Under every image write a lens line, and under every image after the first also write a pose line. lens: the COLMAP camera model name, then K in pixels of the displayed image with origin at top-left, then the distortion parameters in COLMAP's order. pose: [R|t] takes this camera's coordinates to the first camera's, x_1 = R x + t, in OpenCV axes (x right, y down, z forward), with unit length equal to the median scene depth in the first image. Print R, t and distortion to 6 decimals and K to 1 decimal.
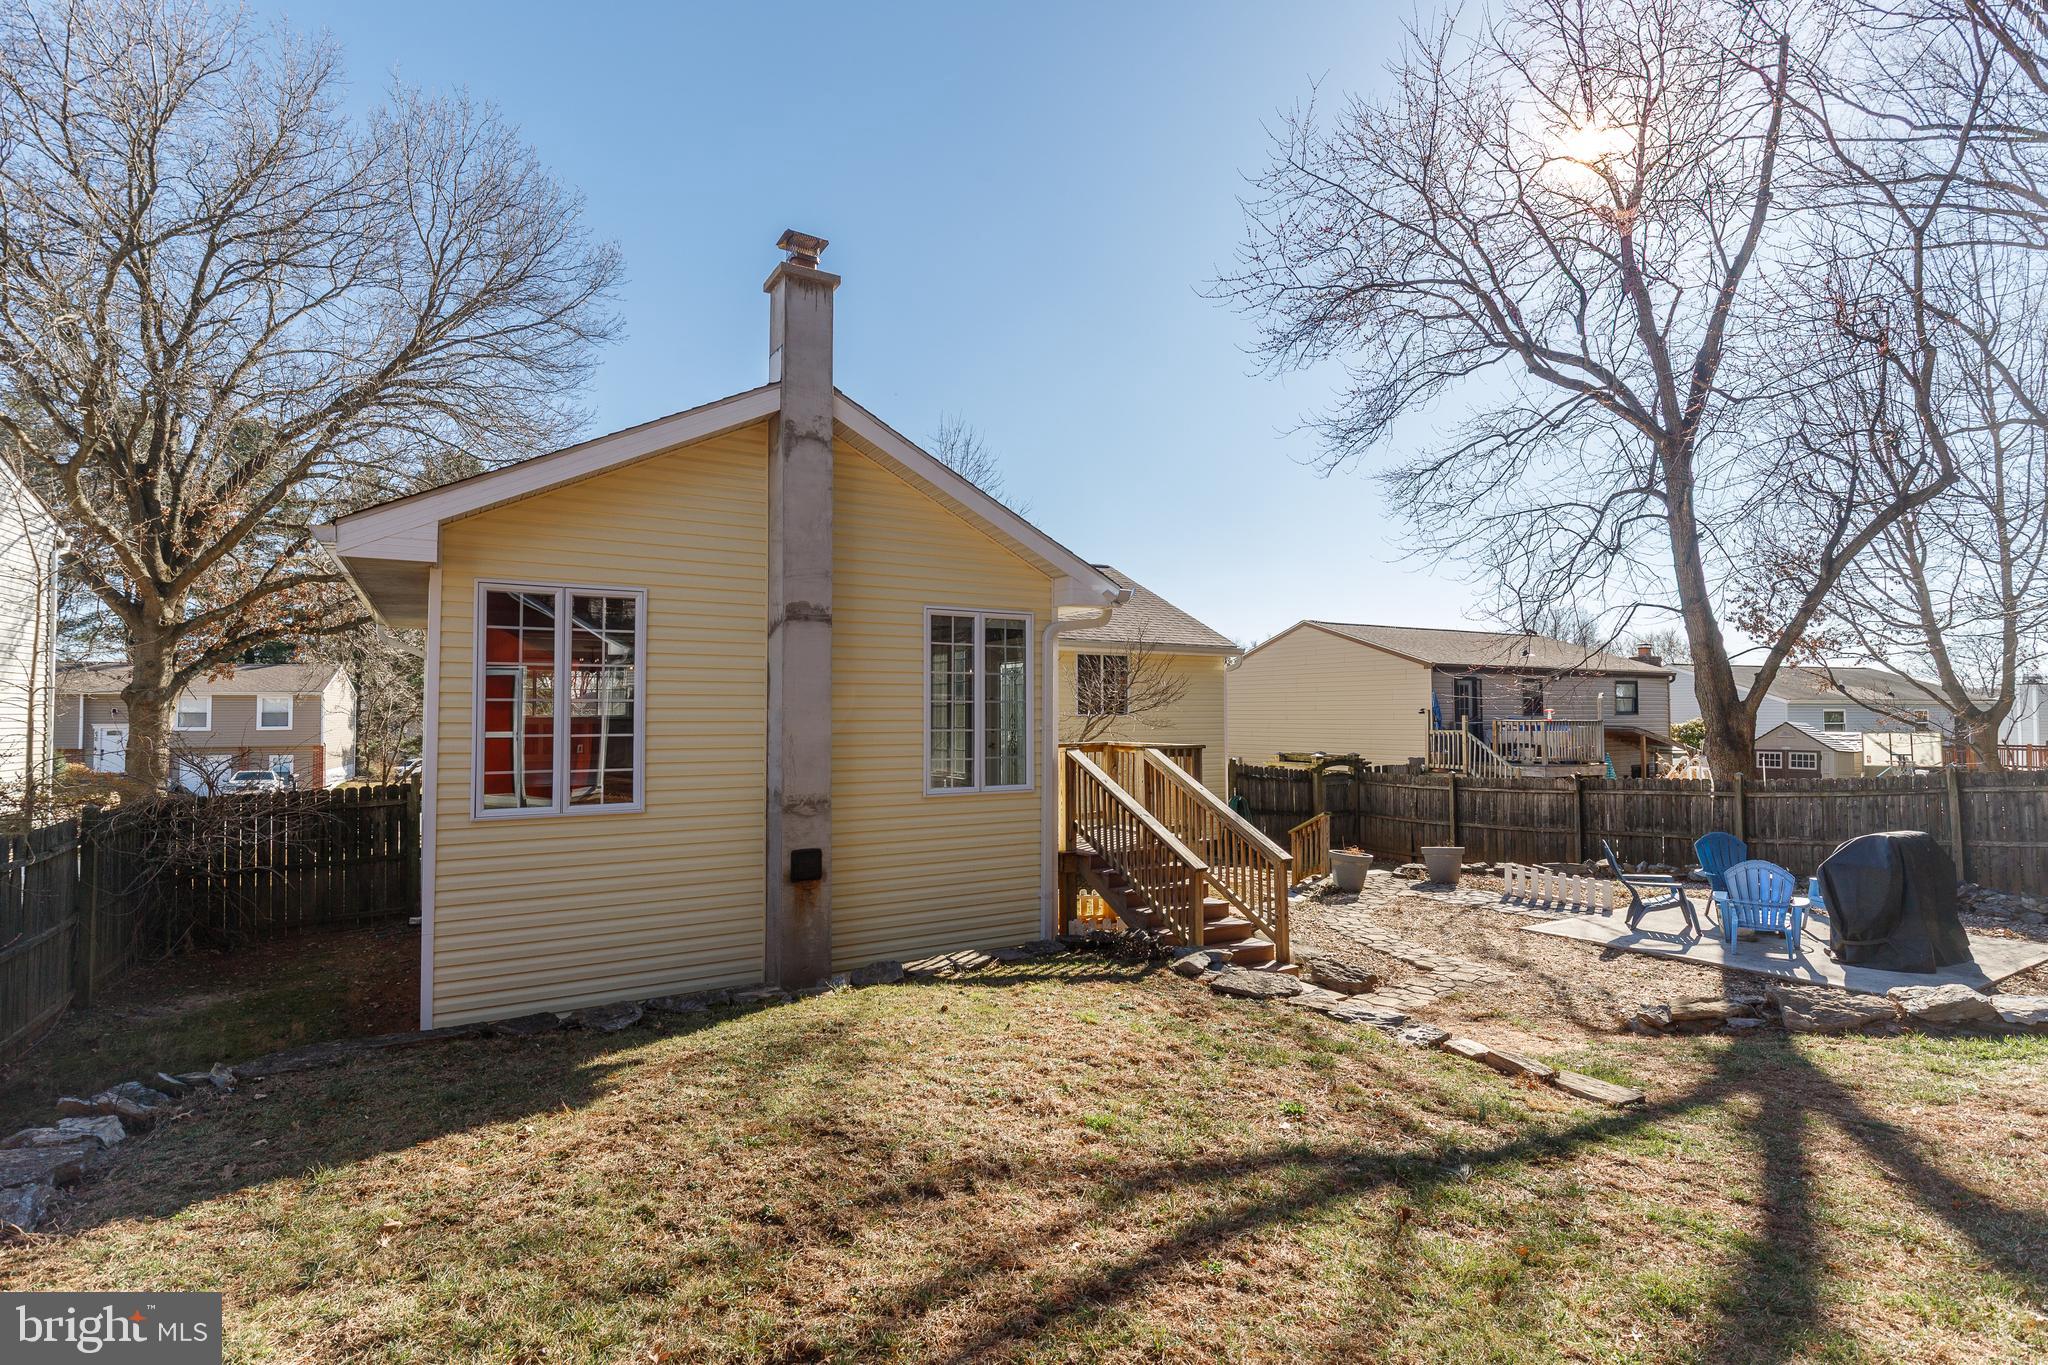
lens RADIAL K [[990.5, 0, 1023.5], [0, 990.5, 679.7], [0, 0, 1]] dist [-0.003666, -0.000329]
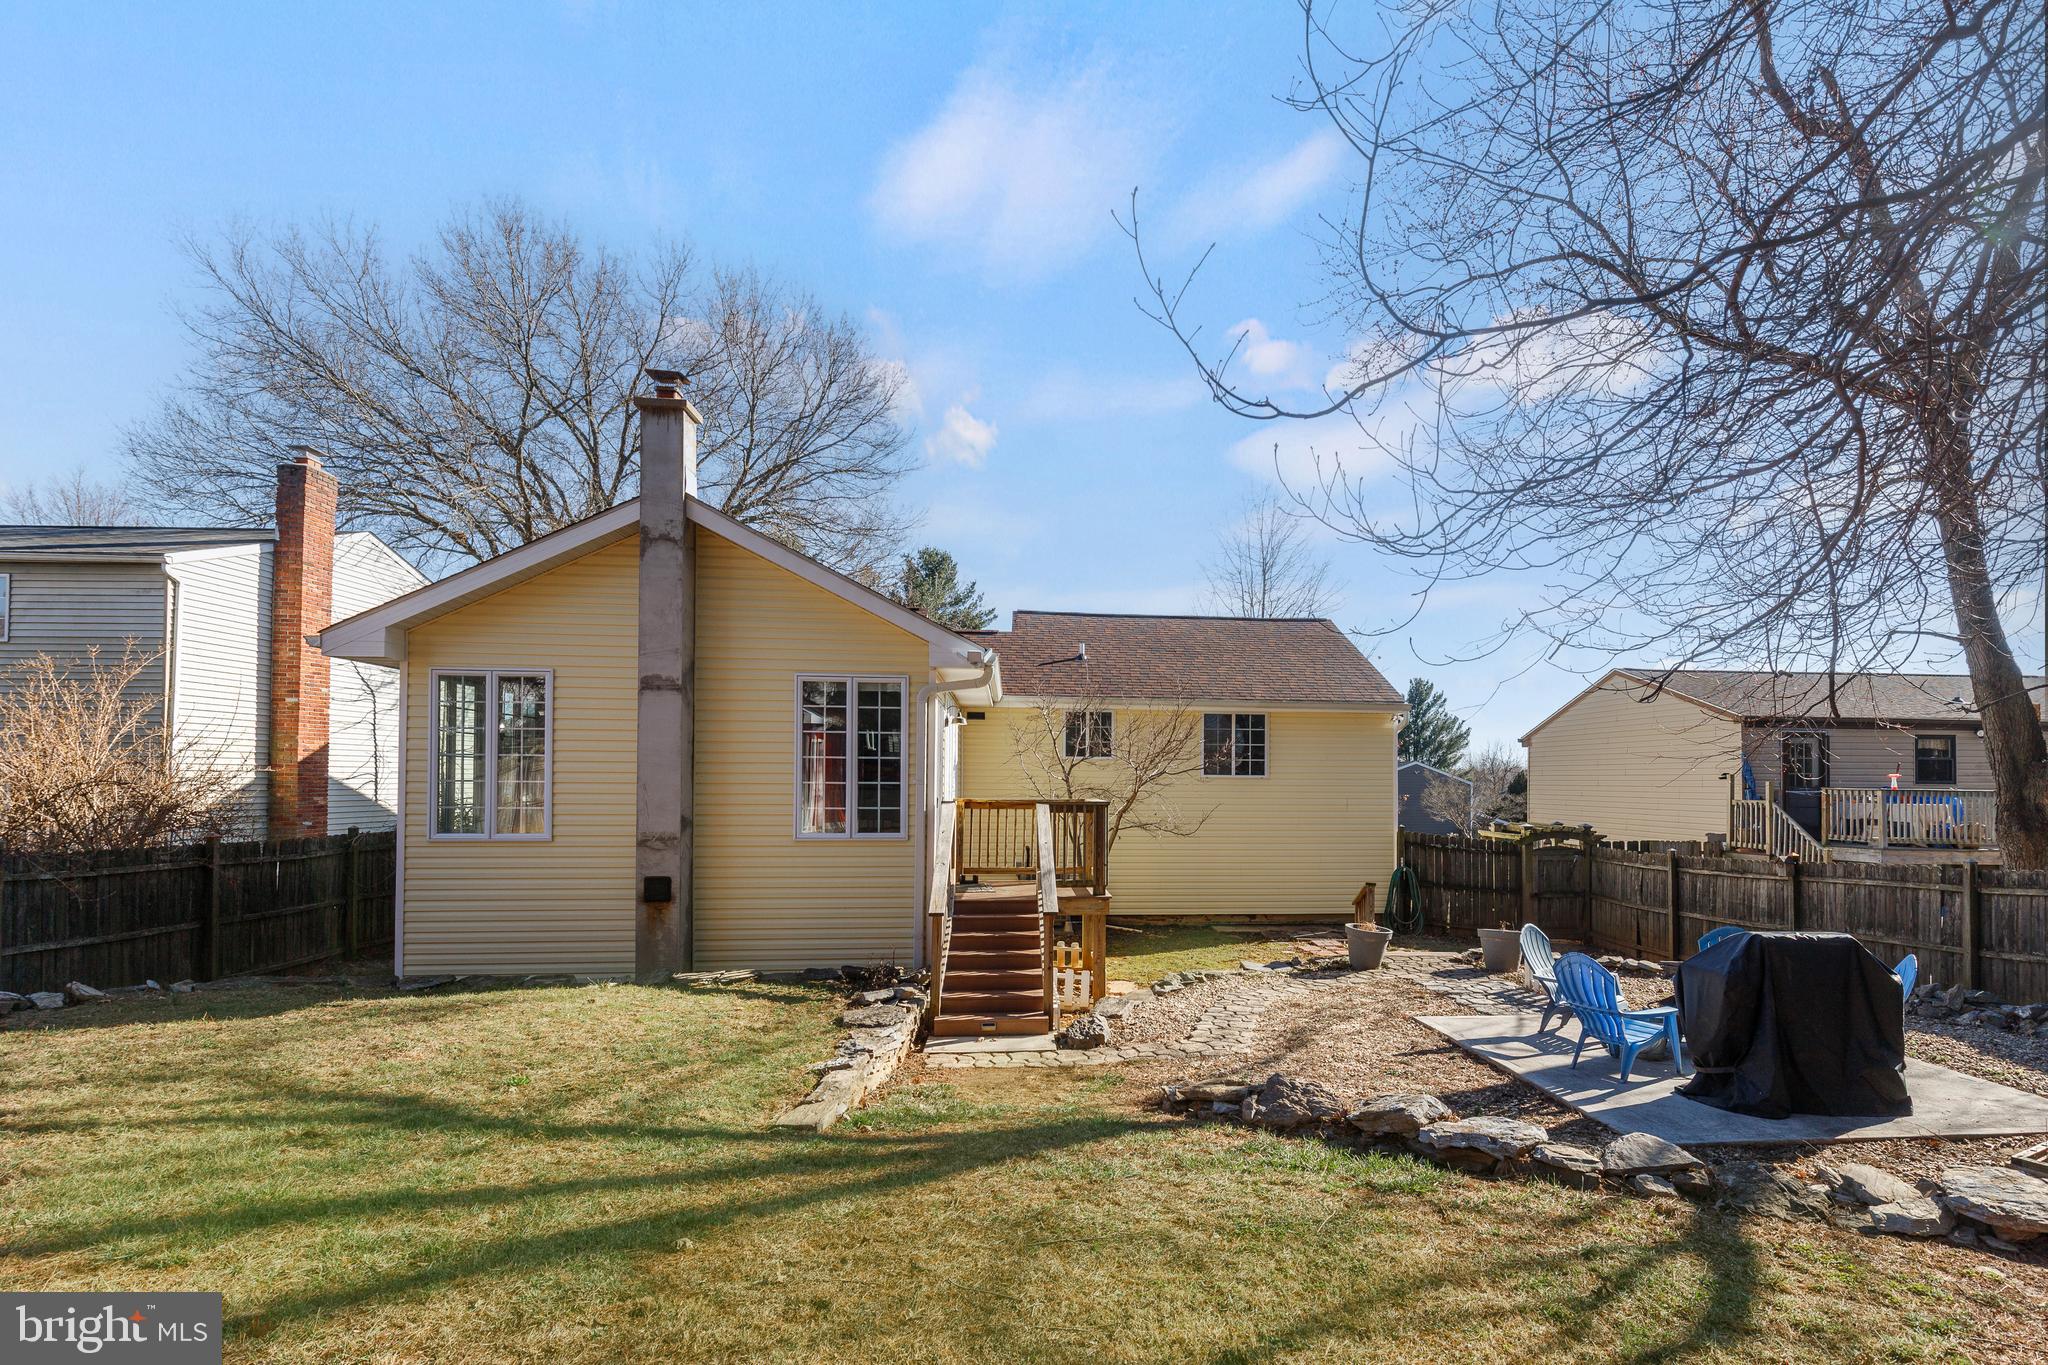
lens RADIAL K [[999.9, 0, 1049.3], [0, 999.9, 754.7], [0, 0, 1]] dist [0.009531, -0.000209]
pose [[0.907293, -0.001795, -0.420495, 0.619446], [0.005859, 0.999948, 0.008373, 0.010852], [0.420458, -0.010061, 0.907256, 0.068776]]
